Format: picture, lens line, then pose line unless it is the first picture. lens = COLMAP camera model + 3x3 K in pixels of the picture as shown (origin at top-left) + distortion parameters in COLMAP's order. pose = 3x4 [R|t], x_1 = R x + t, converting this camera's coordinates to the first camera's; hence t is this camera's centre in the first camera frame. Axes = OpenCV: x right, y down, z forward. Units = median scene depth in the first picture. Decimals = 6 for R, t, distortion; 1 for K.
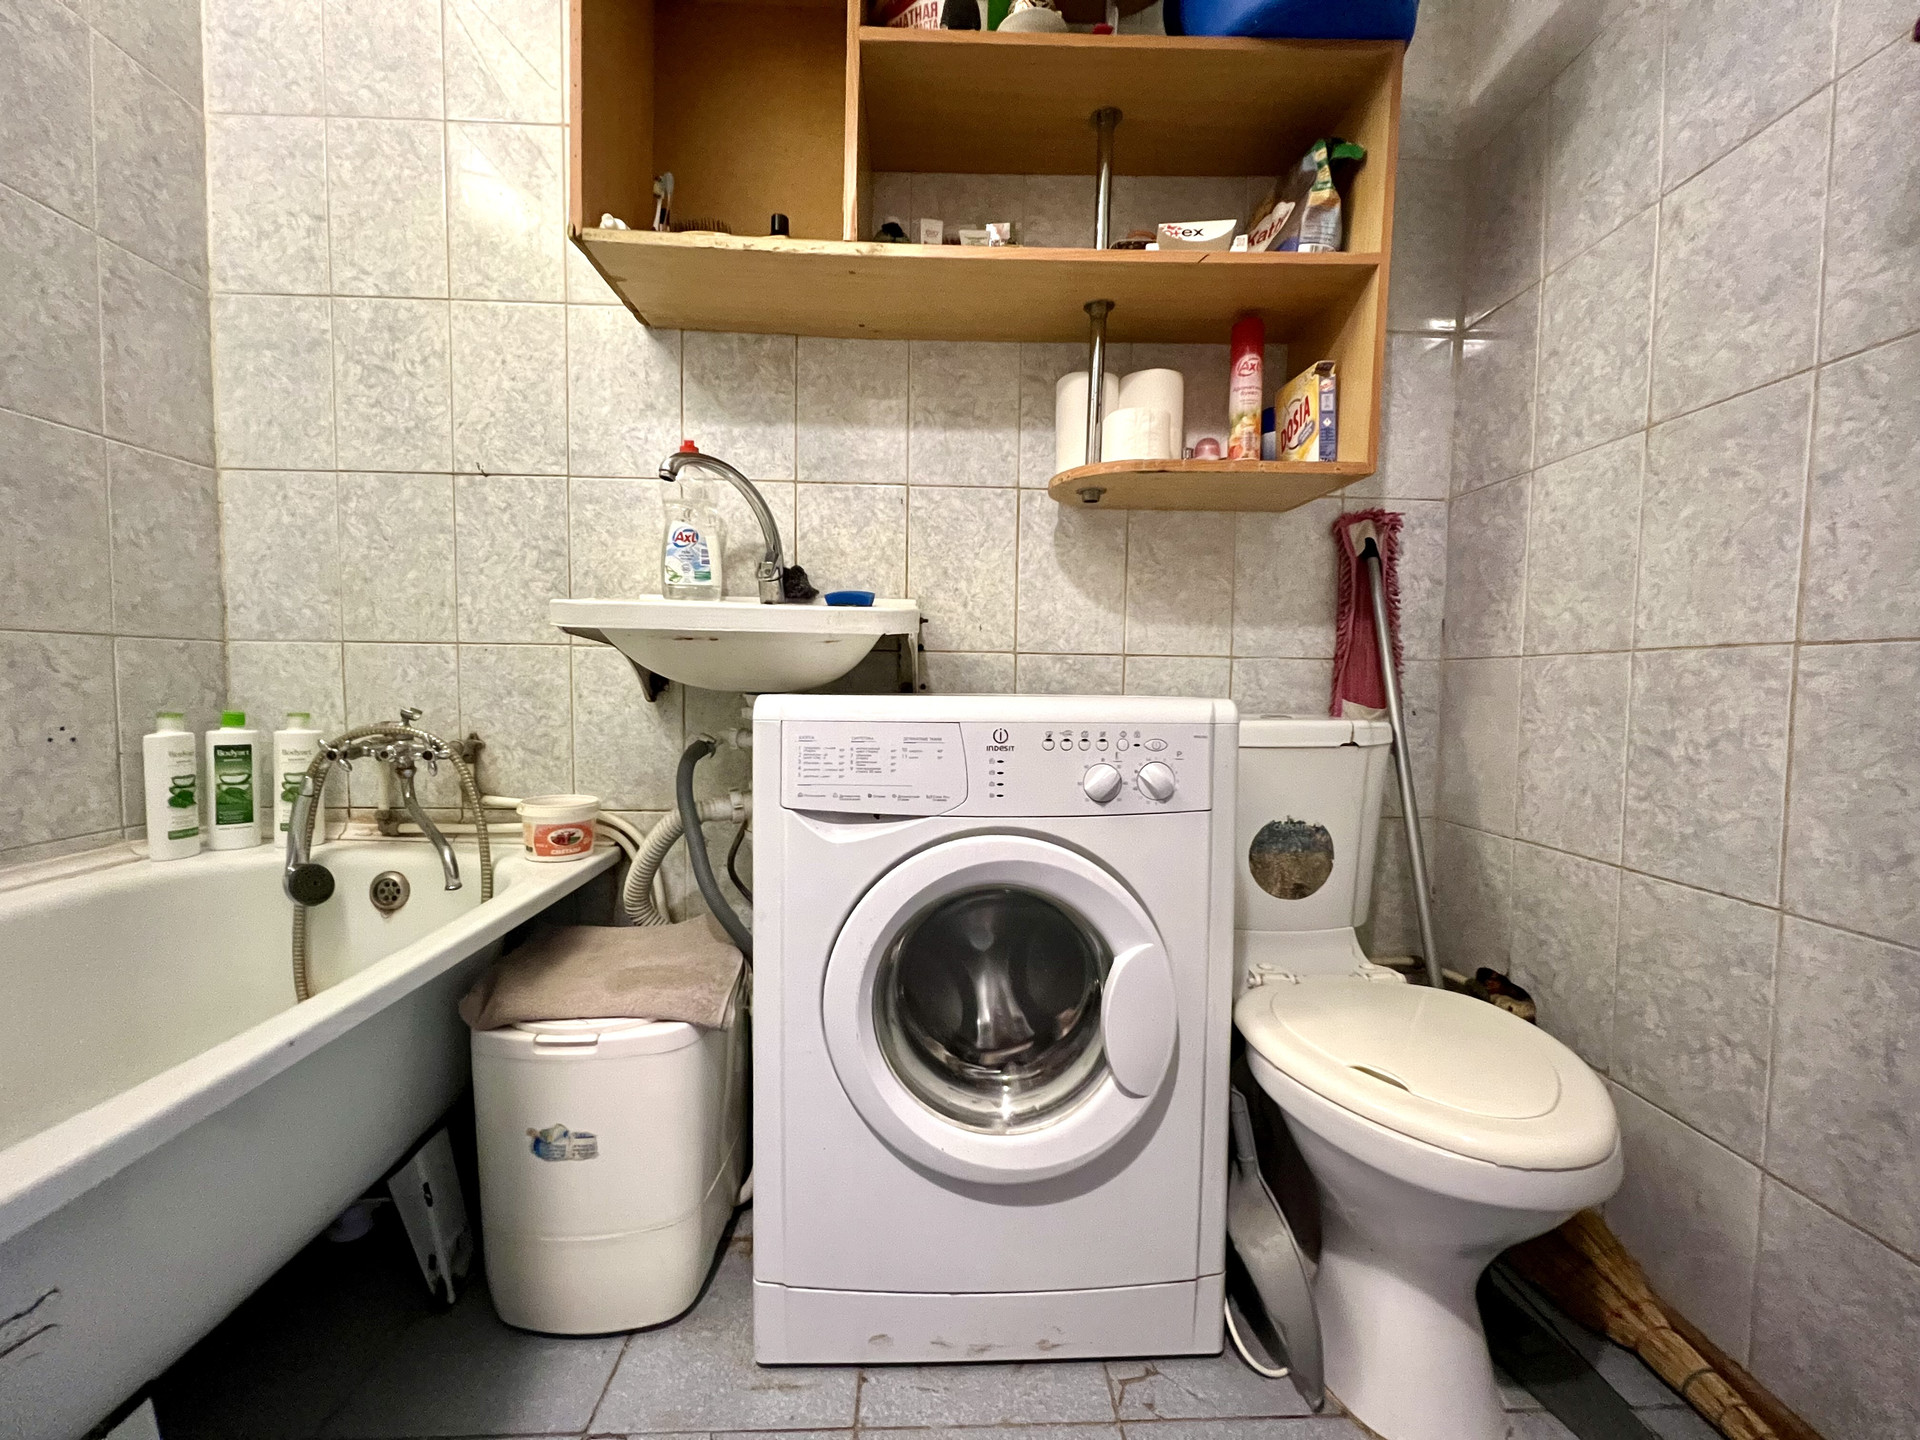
lens RADIAL K [[765.8, 0, 954.3], [0, 765.8, 717.8], [0, 0, 1]] dist [-0.001561, -0.000099]
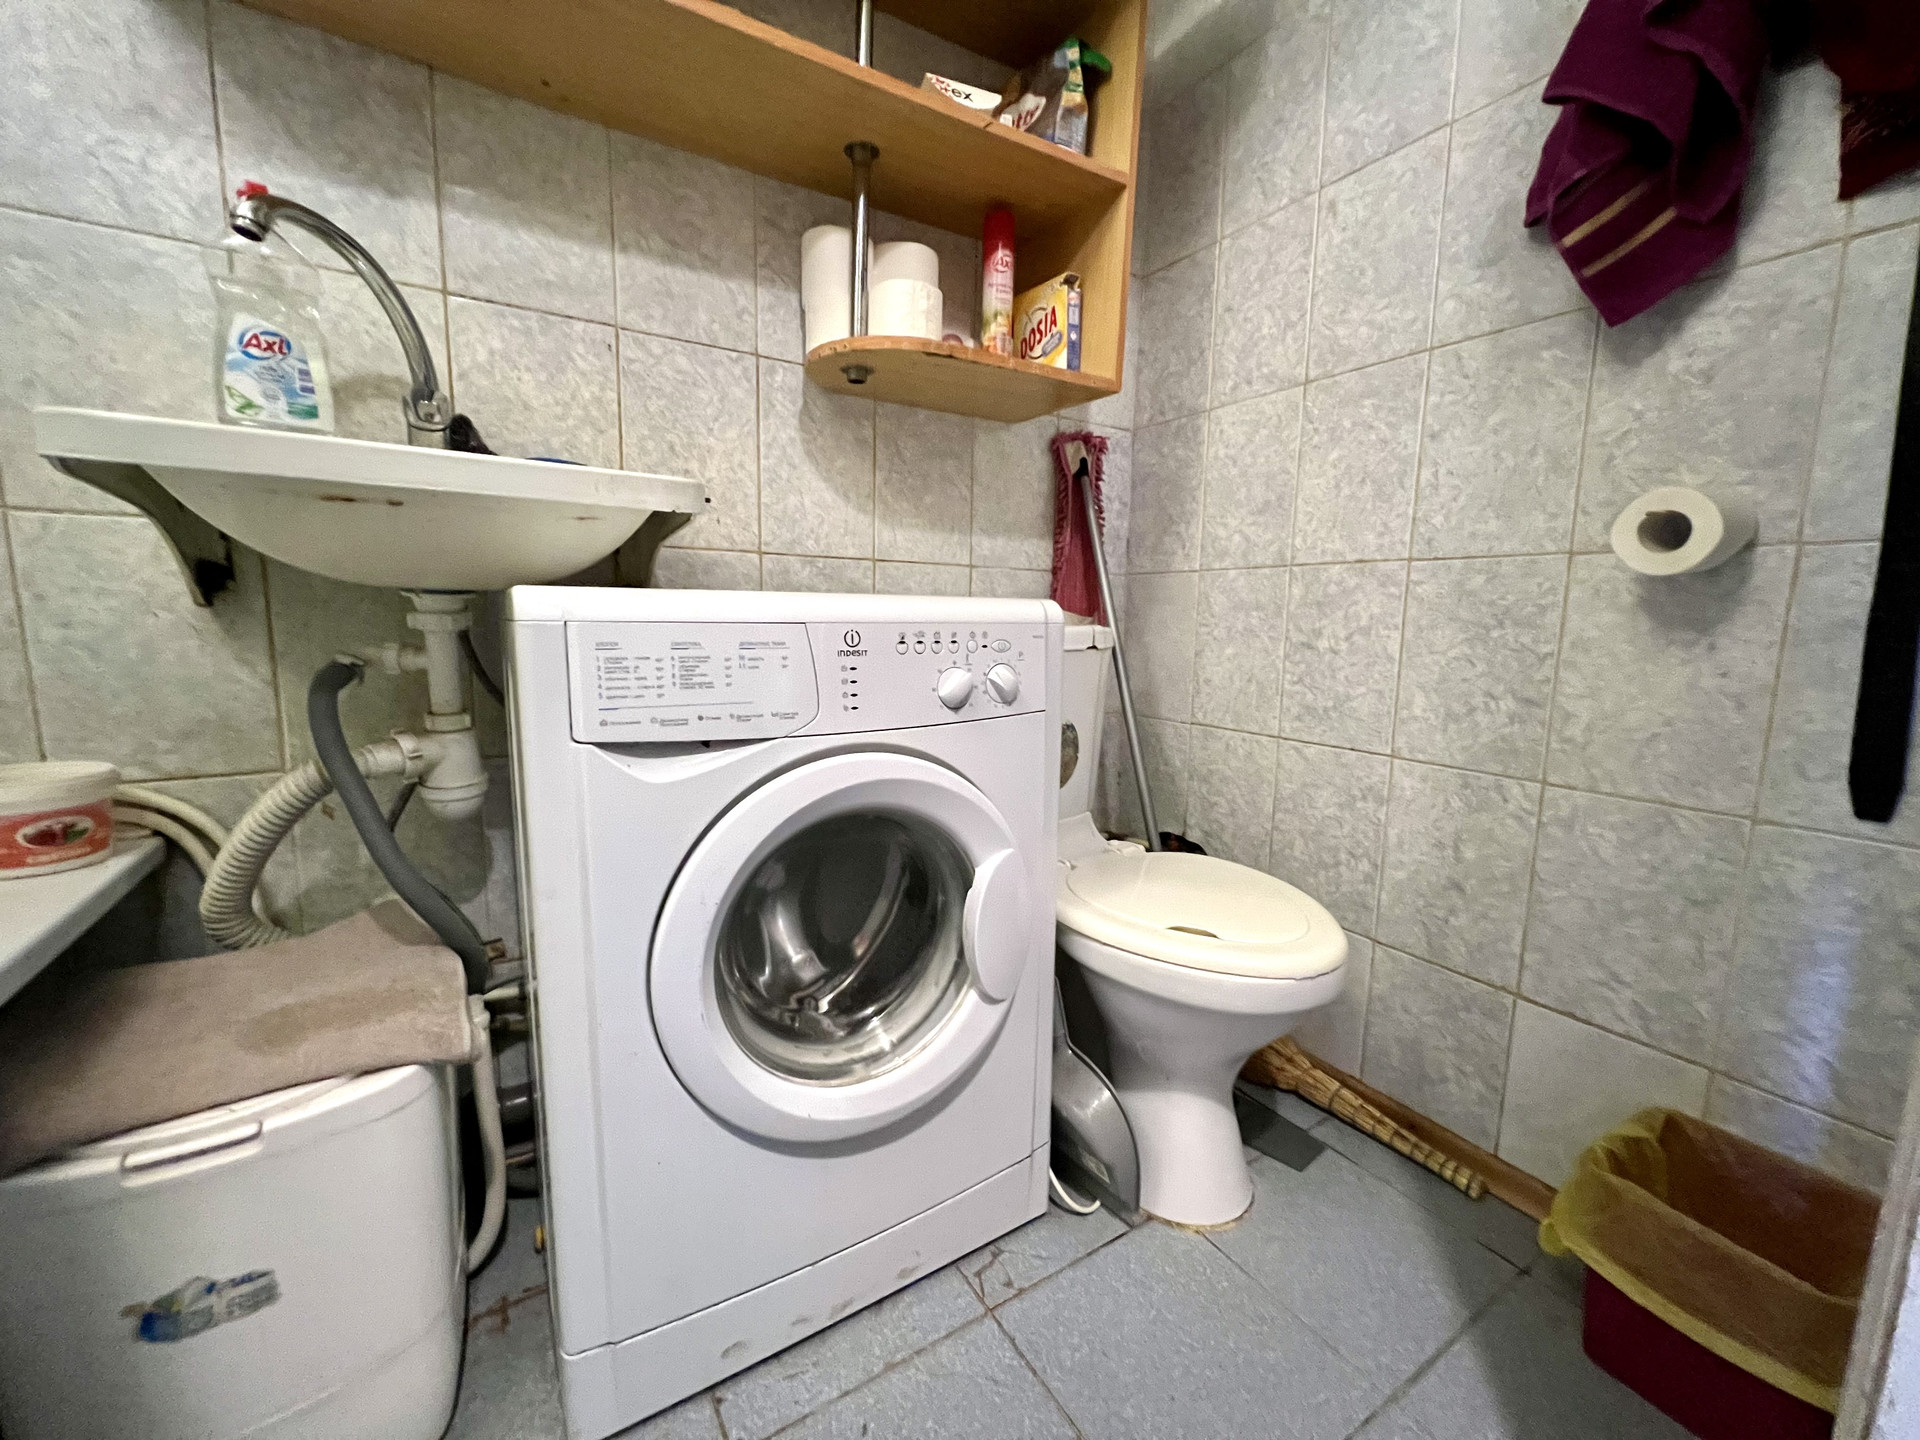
lens RADIAL K [[765.8, 0, 954.3], [0, 765.8, 717.8], [0, 0, 1]] dist [-0.001561, -0.000099]
pose [[0.864920, -0.066347, 0.497506, -0.197558], [0.018372, 0.994745, 0.100720, 0.020209], [-0.501574, -0.077974, 0.861594, 0.144496]]
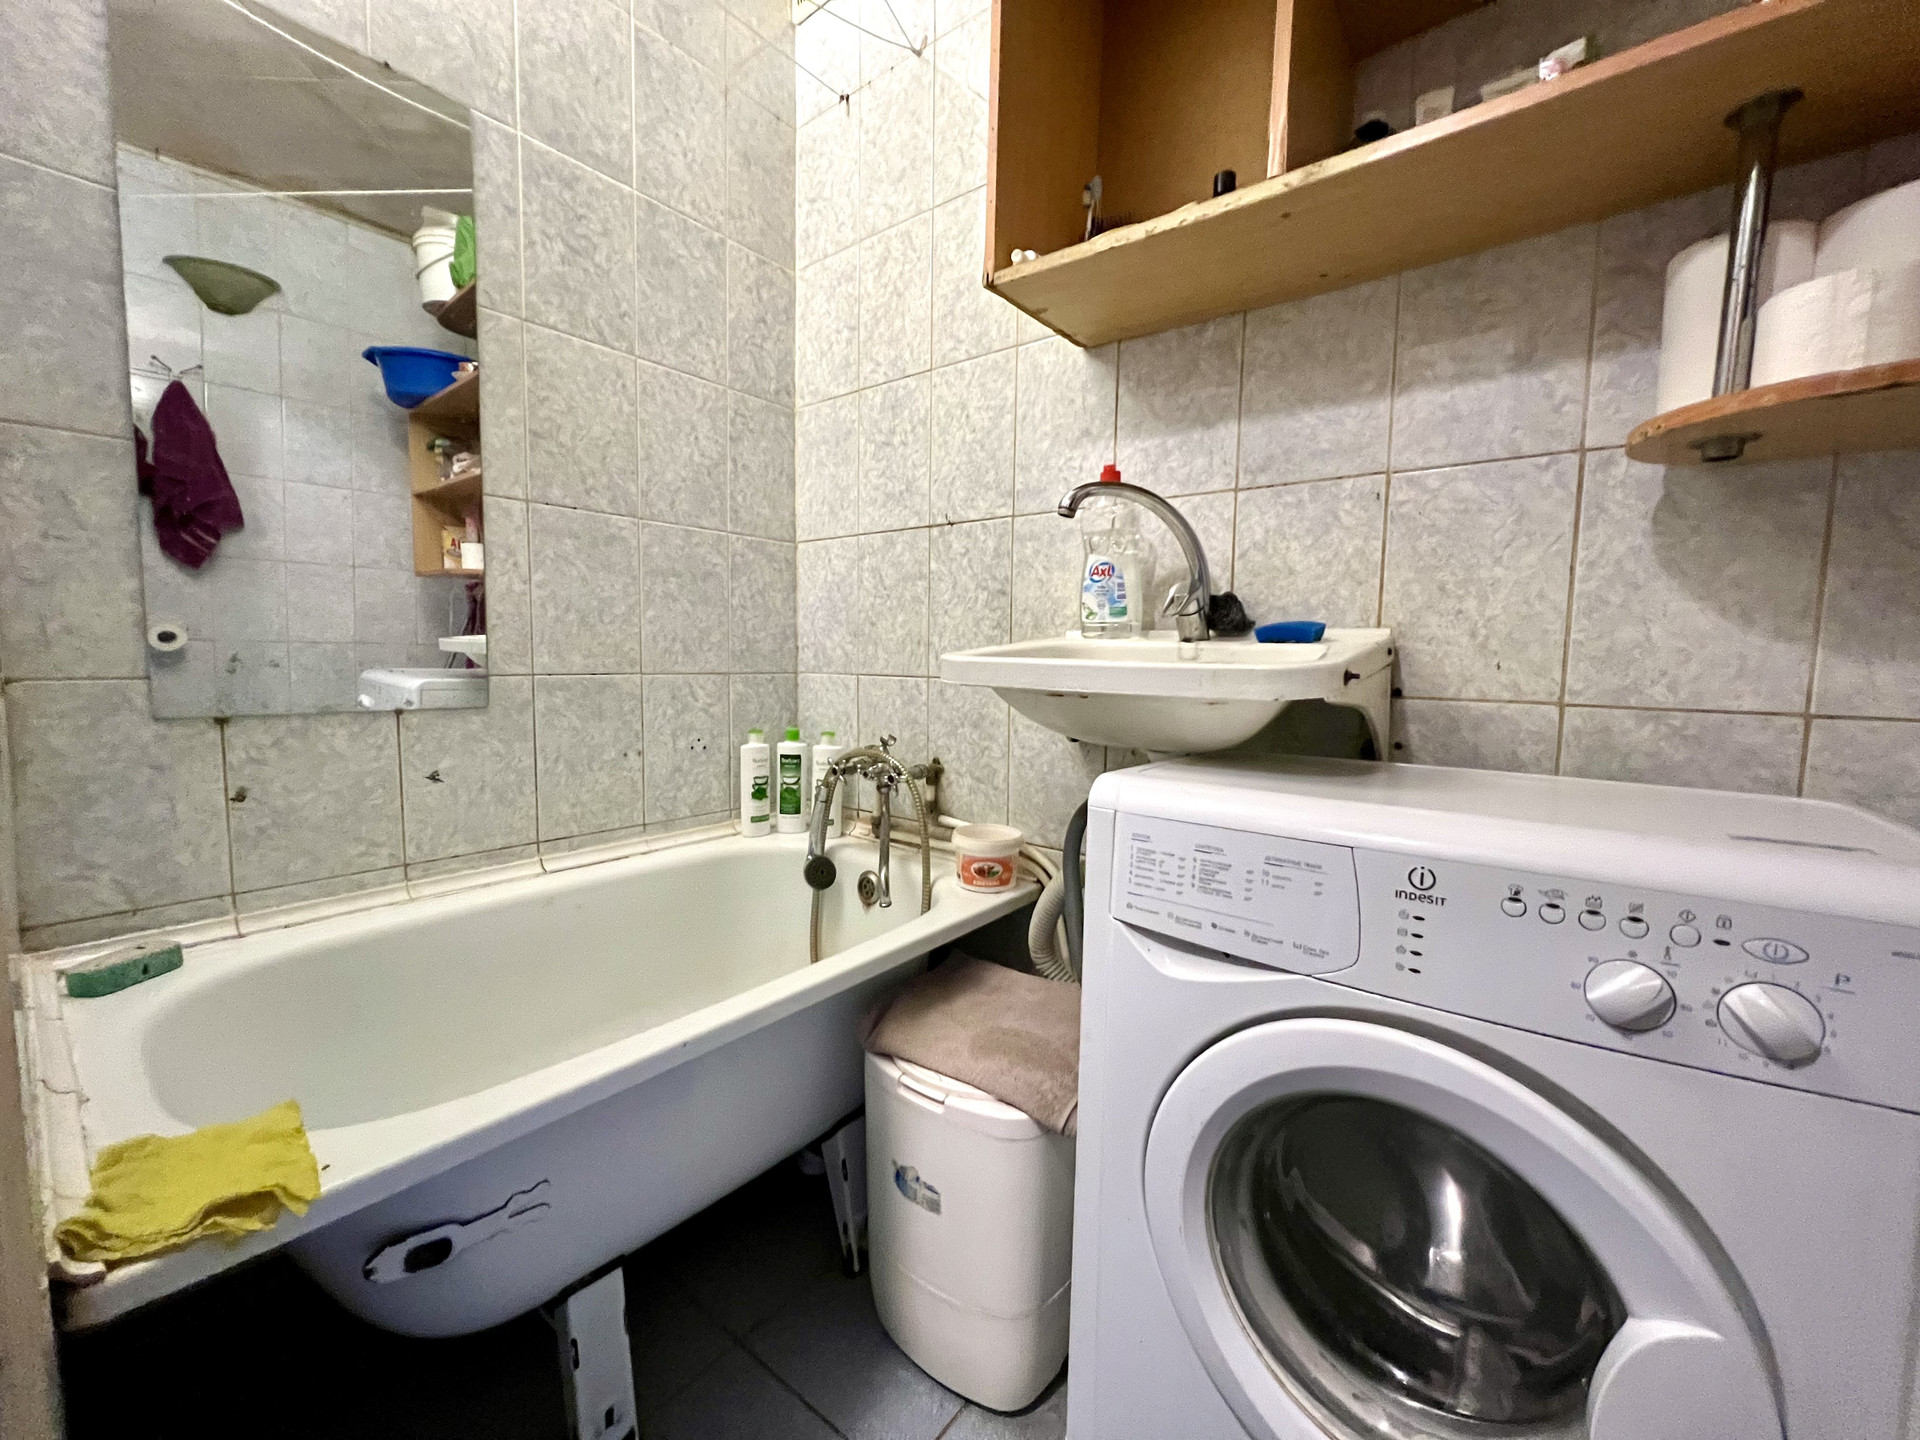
lens RADIAL K [[765.8, 0, 954.3], [0, 765.8, 717.8], [0, 0, 1]] dist [-0.001561, -0.000099]
pose [[0.759883, 0.051332, -0.648030, 0.124453], [-0.040474, 0.998679, 0.031647, -0.083488], [0.648799, 0.002181, 0.760957, 0.187327]]
